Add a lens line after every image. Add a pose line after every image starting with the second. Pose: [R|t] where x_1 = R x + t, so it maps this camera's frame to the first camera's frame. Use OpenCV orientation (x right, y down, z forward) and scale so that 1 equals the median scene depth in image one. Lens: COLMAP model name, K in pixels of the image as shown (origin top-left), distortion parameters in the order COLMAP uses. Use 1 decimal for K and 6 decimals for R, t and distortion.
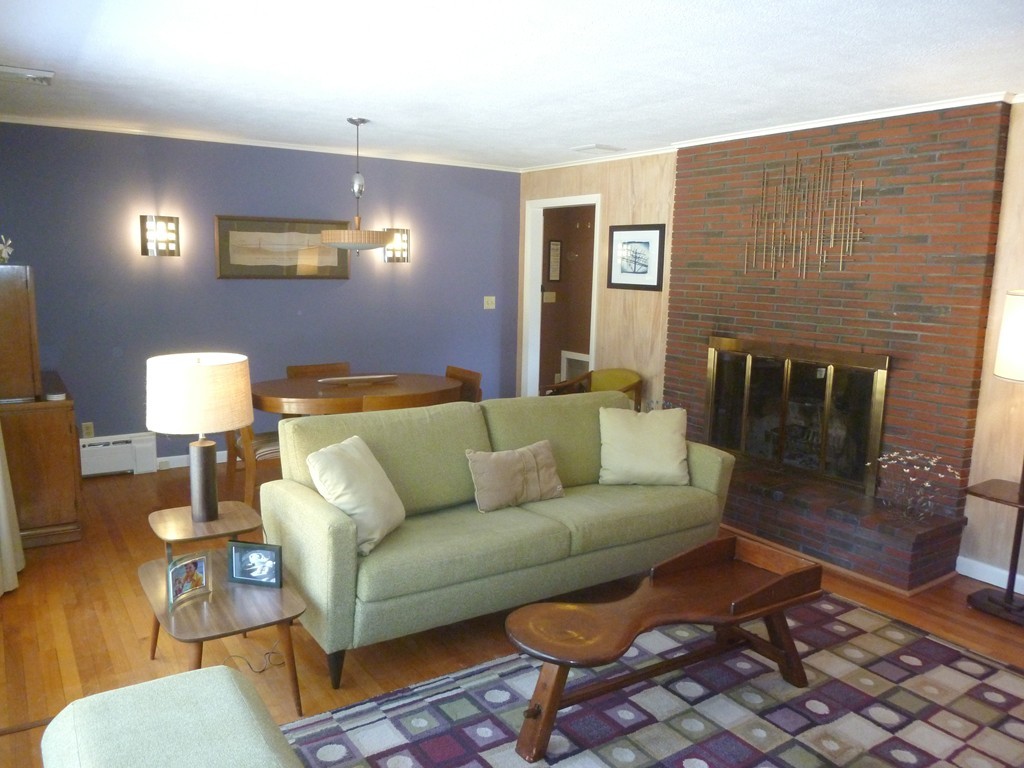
lens RADIAL K [[775.7, 0, 512.1], [0, 775.7, 381.2], [0, 0, 1]] dist [-0.032694, -0.001997]
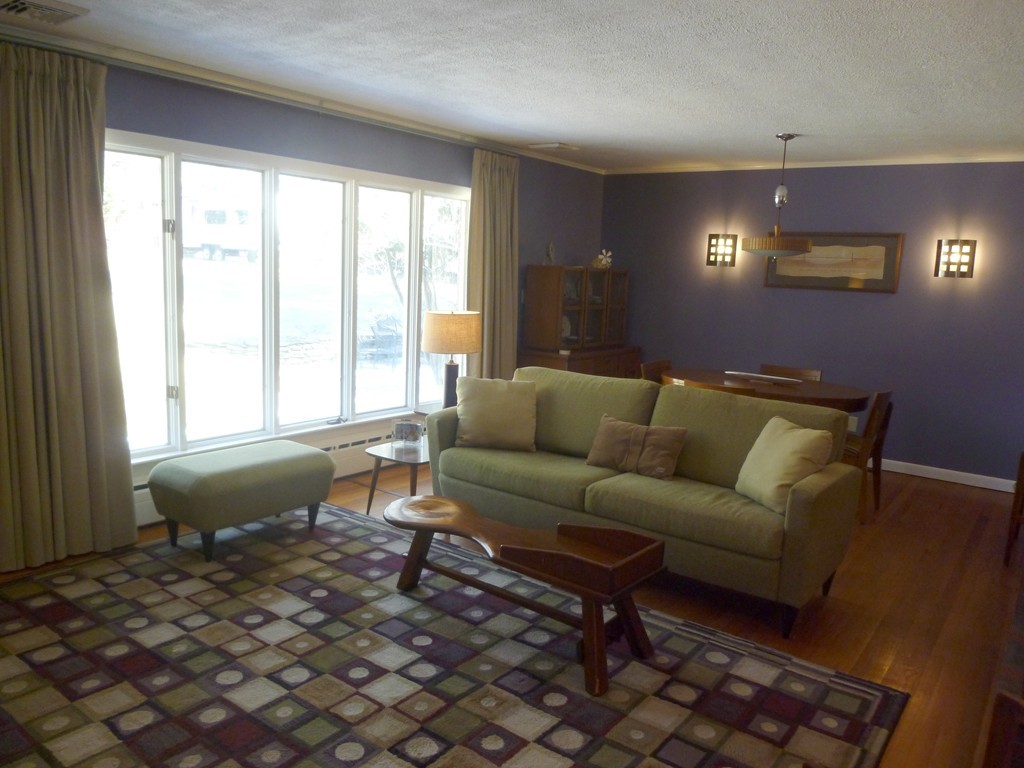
lens RADIAL K [[775.7, 0, 514.4], [0, 775.7, 388.6], [0, 0, 1]] dist [-0.032694, -0.001997]
pose [[0.332209, 0.141746, -0.932494, 0.625938], [-0.172245, 0.981135, 0.087776, -0.020916], [0.927345, 0.131458, 0.350357, 0.279505]]
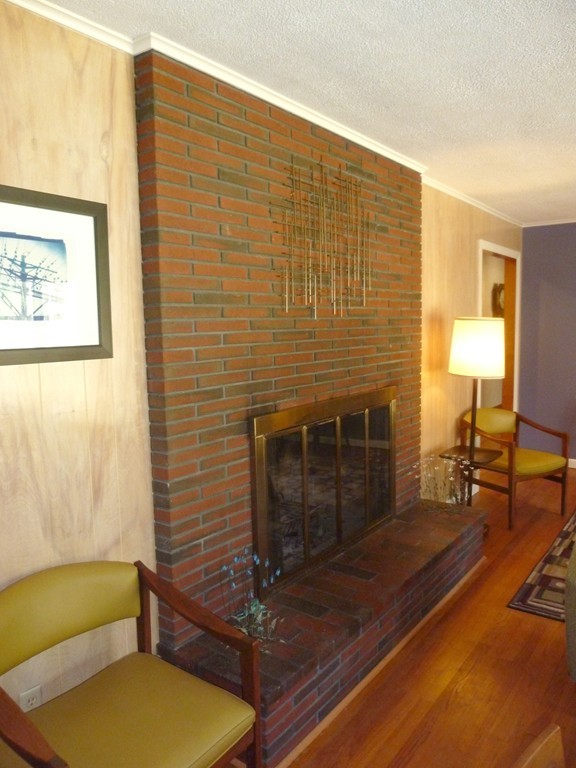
lens RADIAL K [[581.8, 0, 288.8], [0, 581.8, 382.1], [0, 0, 1]] dist [-0.032694, -0.001997]
pose [[-0.342395, -0.125170, 0.931181, -0.163257], [0.136895, 0.973864, 0.181244, -0.157478], [-0.929530, 0.189531, -0.316311, 1.073938]]
